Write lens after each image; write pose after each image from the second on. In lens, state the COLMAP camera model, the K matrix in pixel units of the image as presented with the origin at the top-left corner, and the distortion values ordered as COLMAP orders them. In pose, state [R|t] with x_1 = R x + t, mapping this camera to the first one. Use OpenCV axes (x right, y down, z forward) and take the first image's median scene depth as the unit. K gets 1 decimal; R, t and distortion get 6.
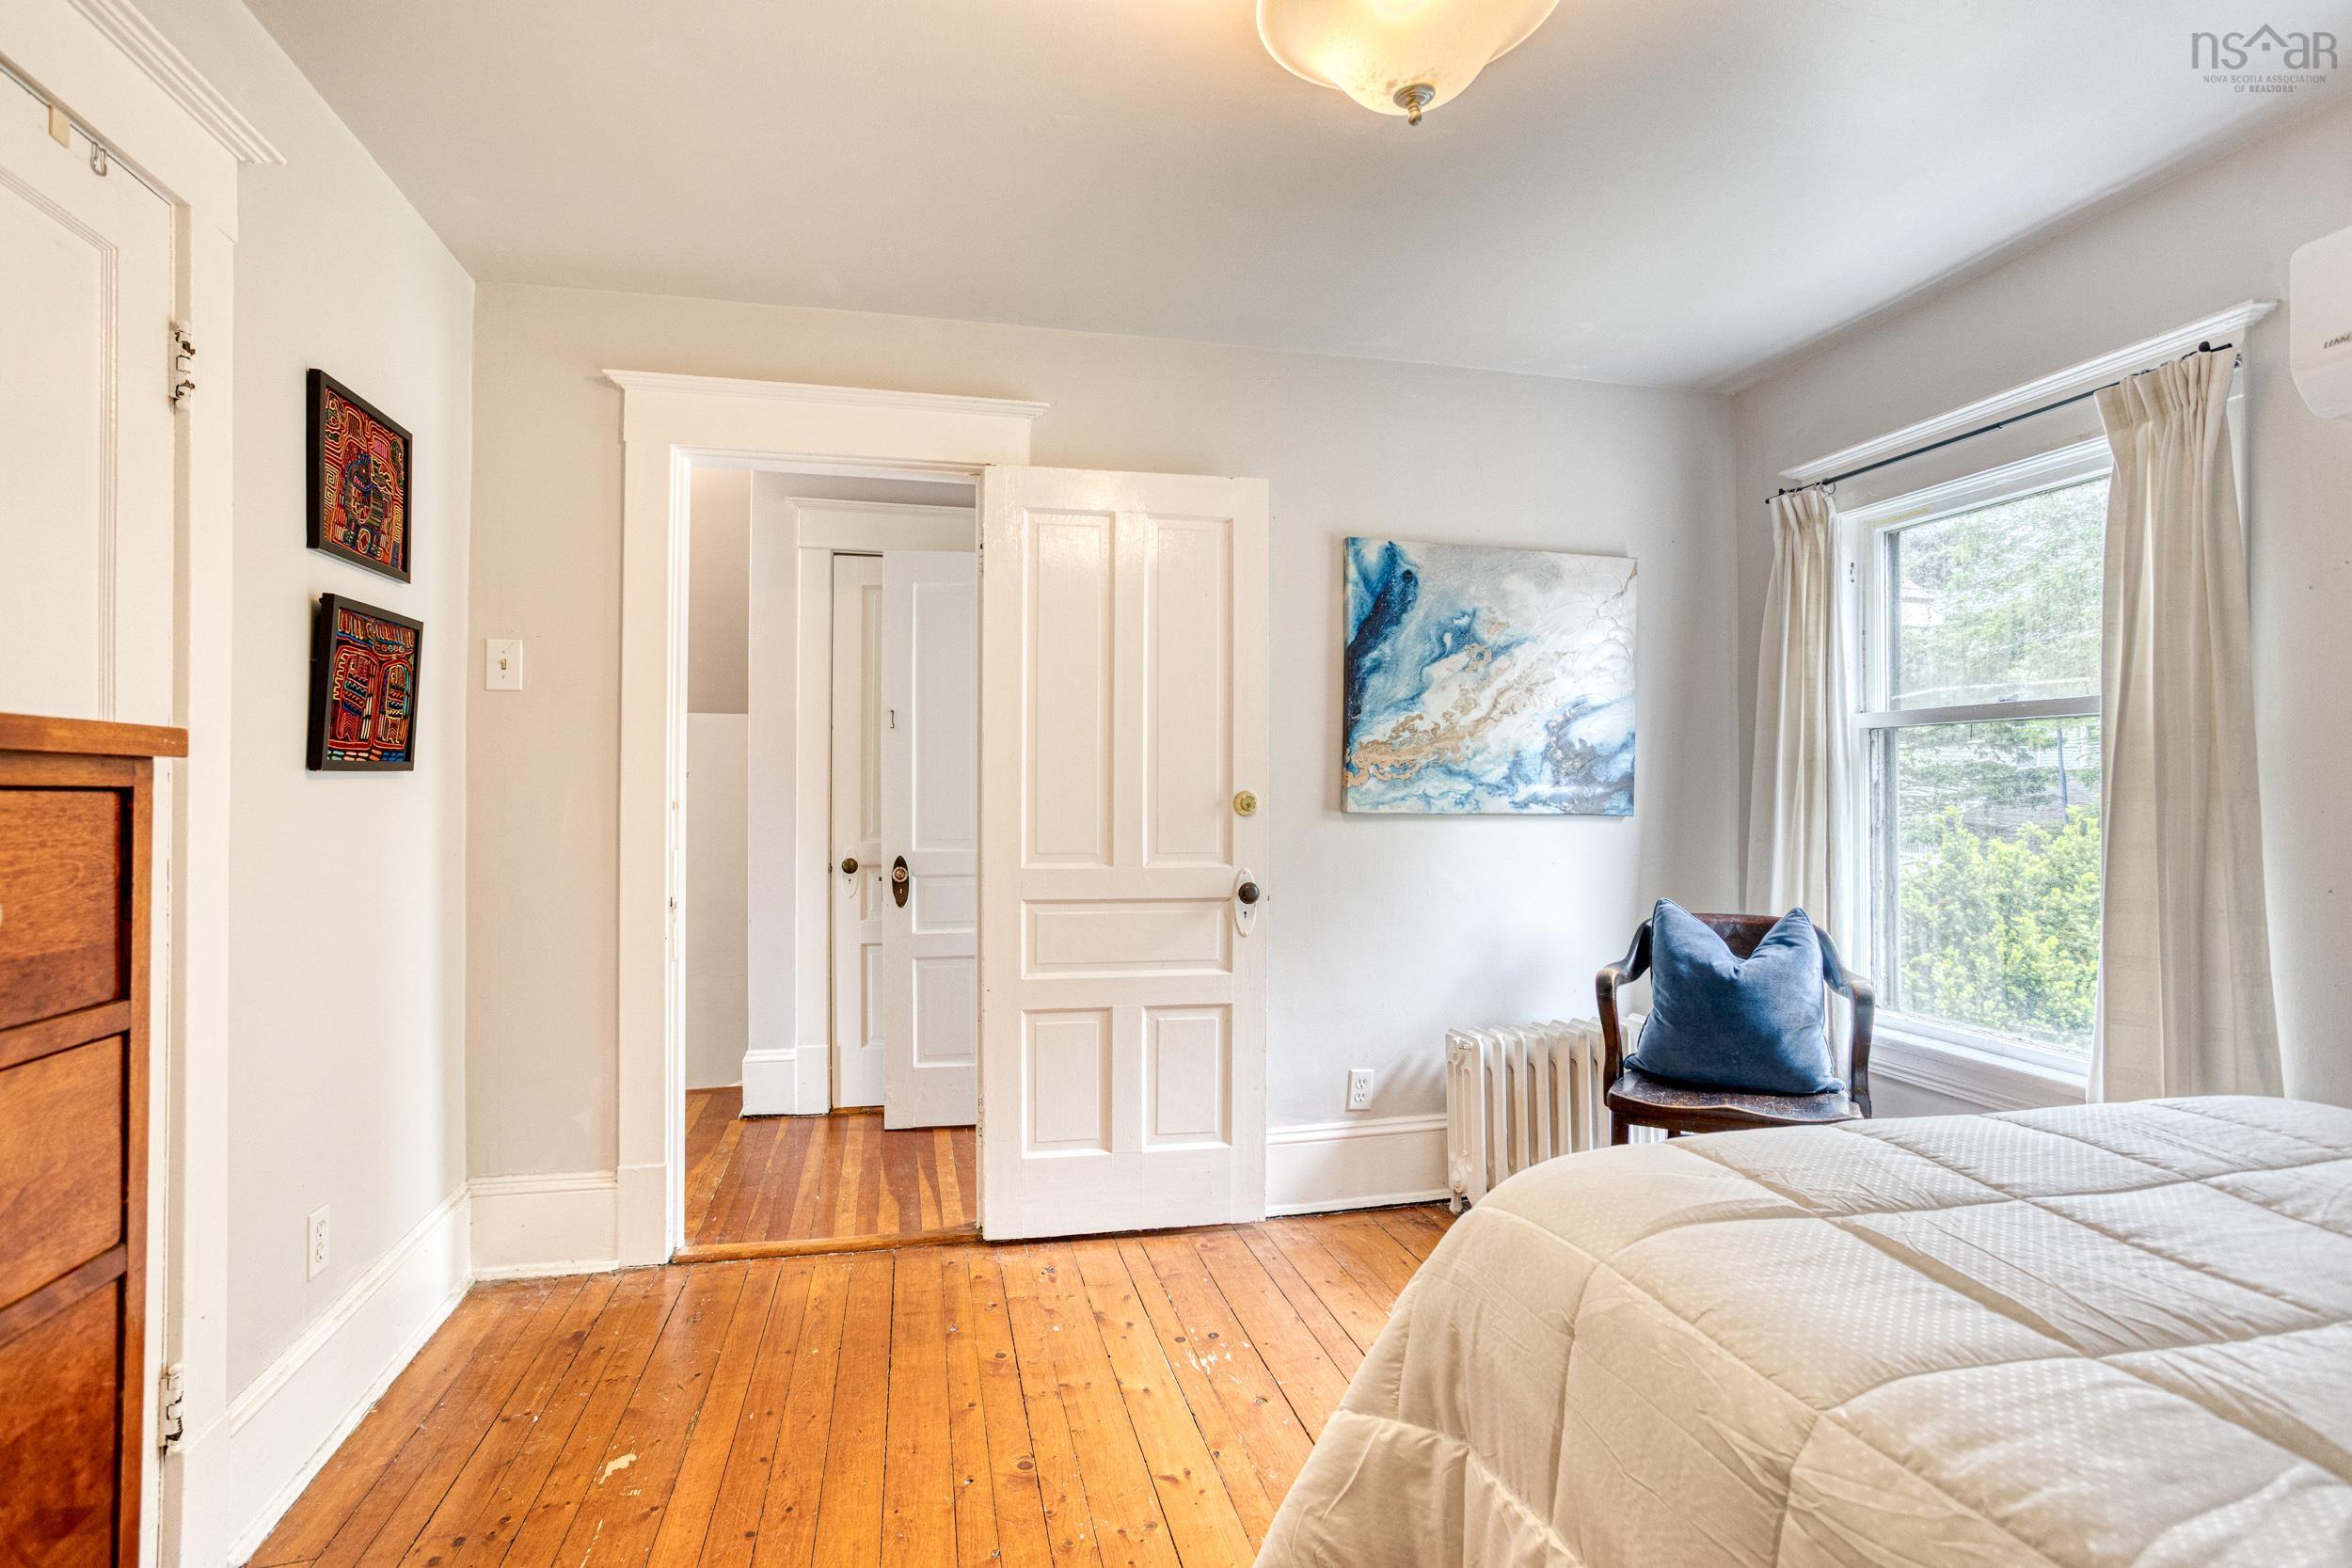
lens RADIAL K [[1092.9, 0, 1130.5], [0, 1092.9, 778.8], [0, 0, 1]] dist [0.000481, -0.000023]
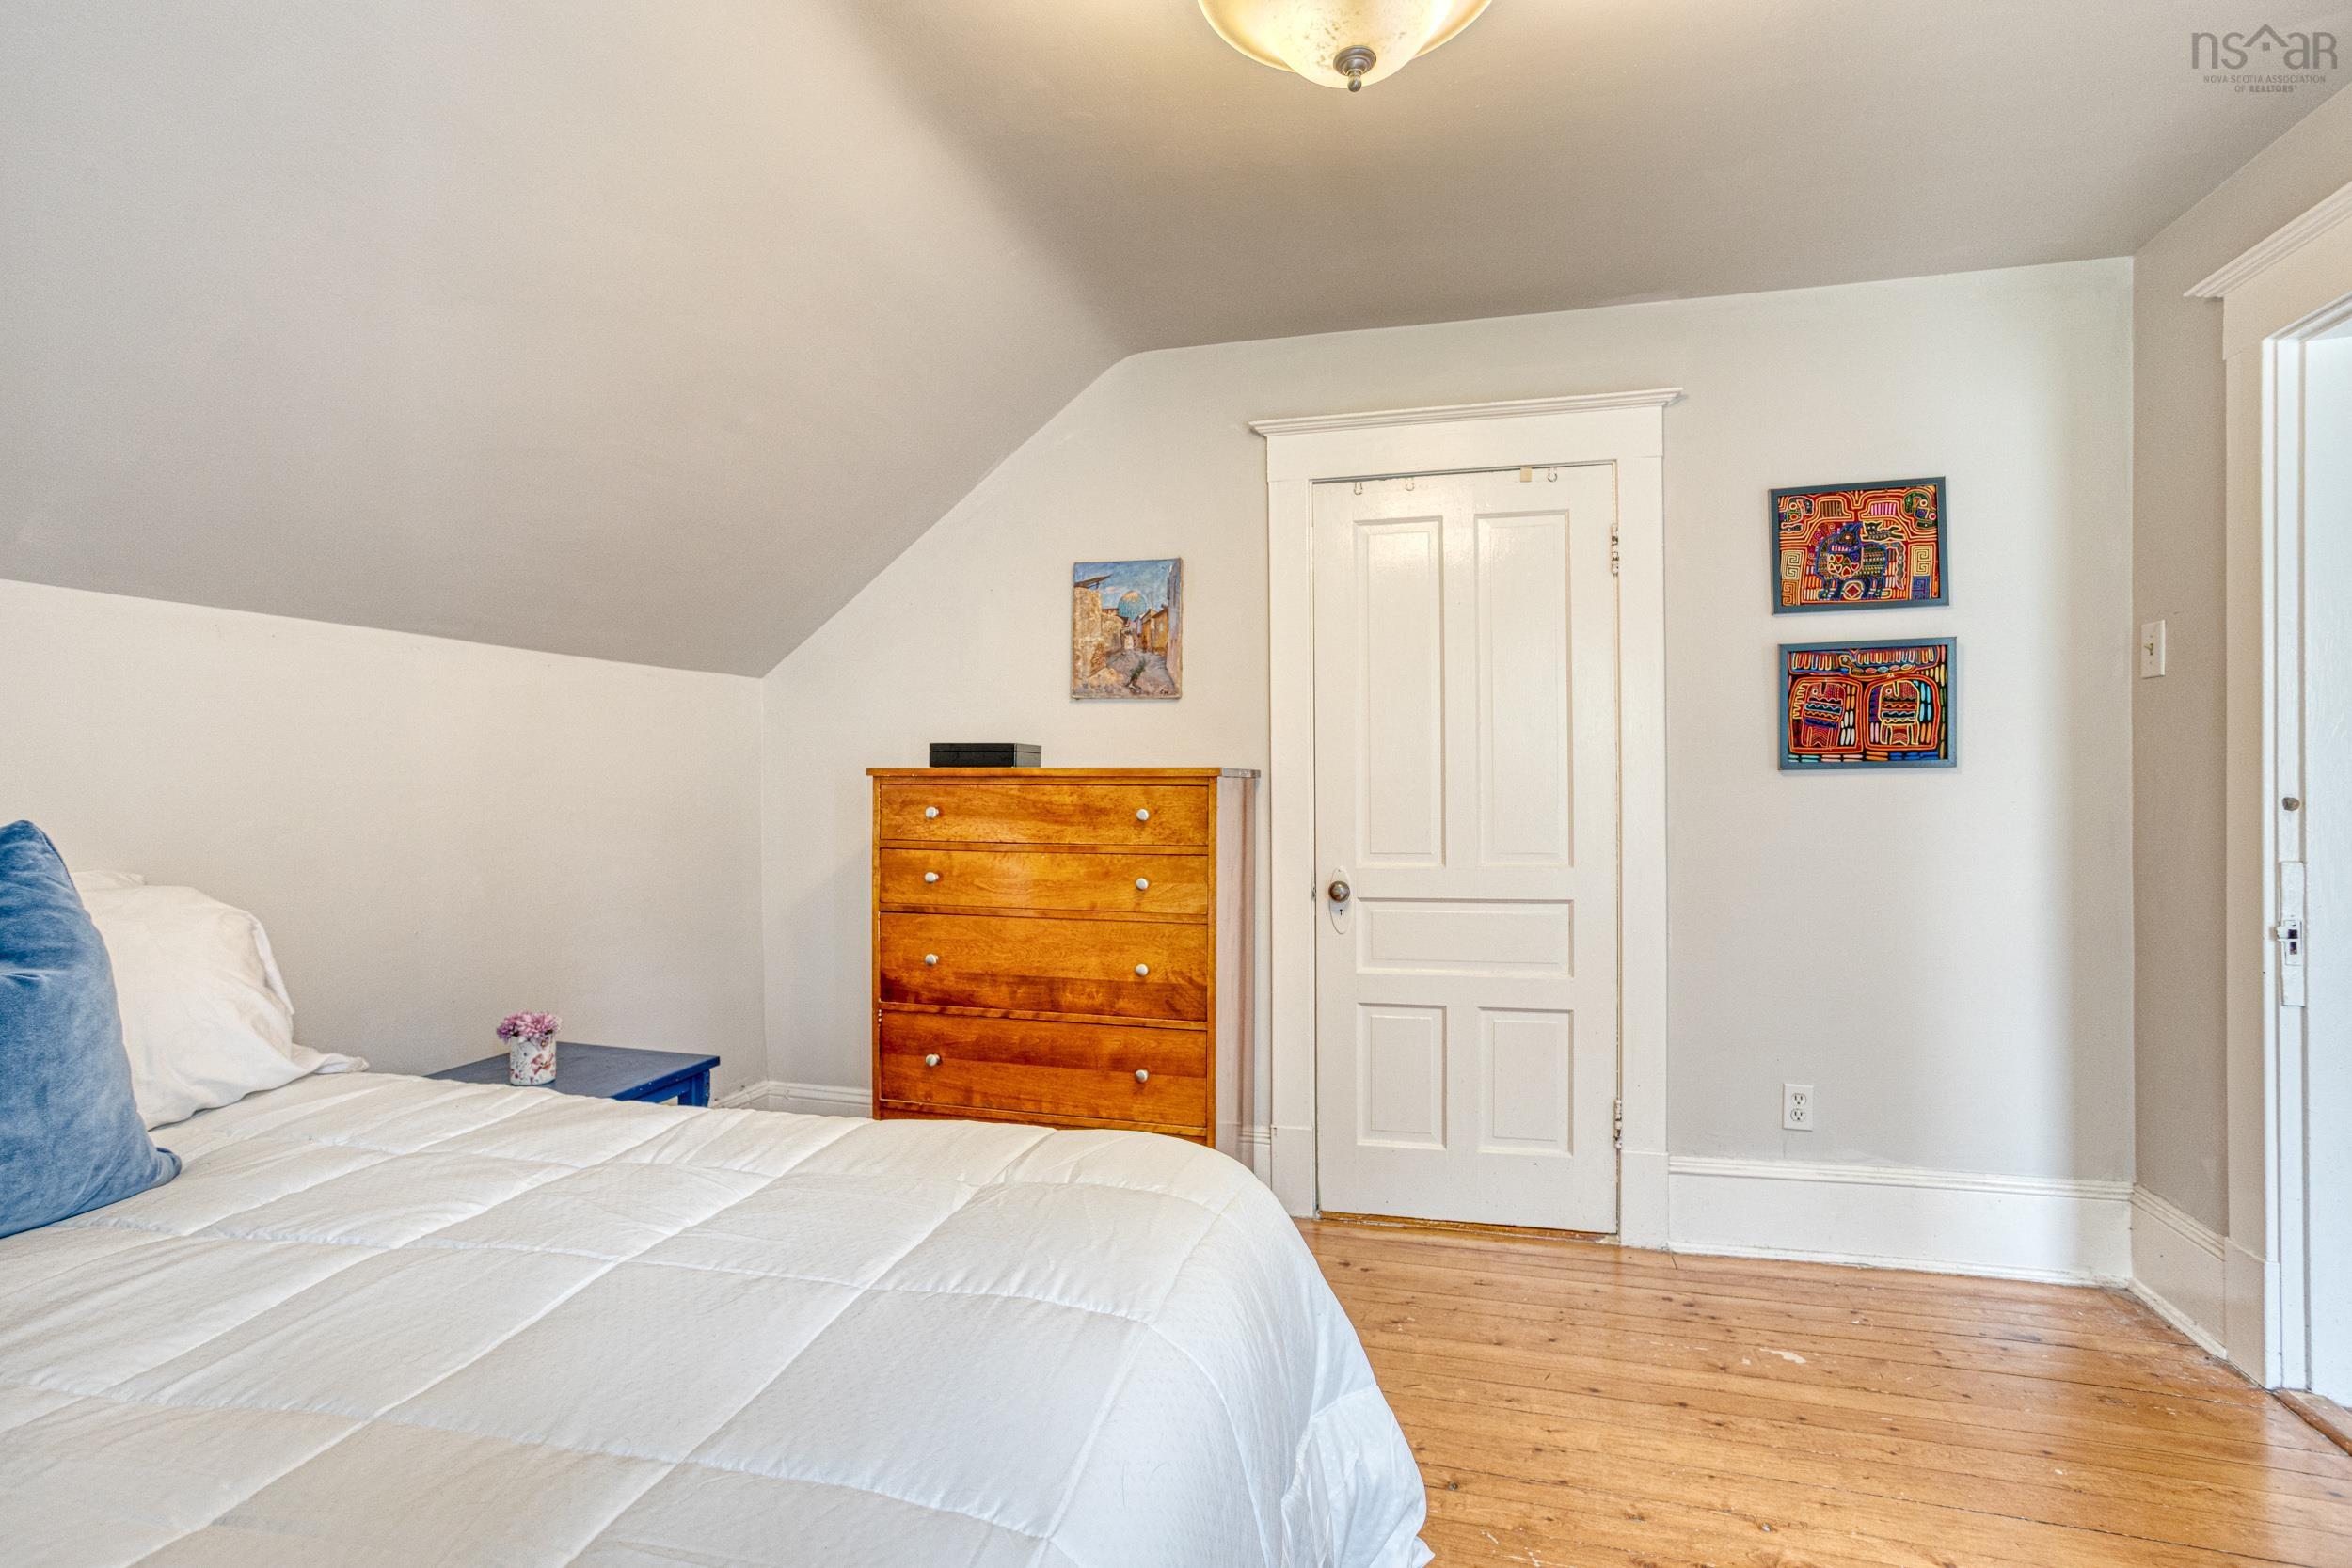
lens RADIAL K [[1133.4, 0, 1170.5], [0, 1133.4, 776.4], [0, 0, 1]] dist [-0.044809, 0.000258]
pose [[-0.445499, 0.020463, -0.895049, 0.866391], [0.012803, 0.999782, 0.016485, -0.032869], [0.895191, -0.004115, -0.445664, 0.902934]]
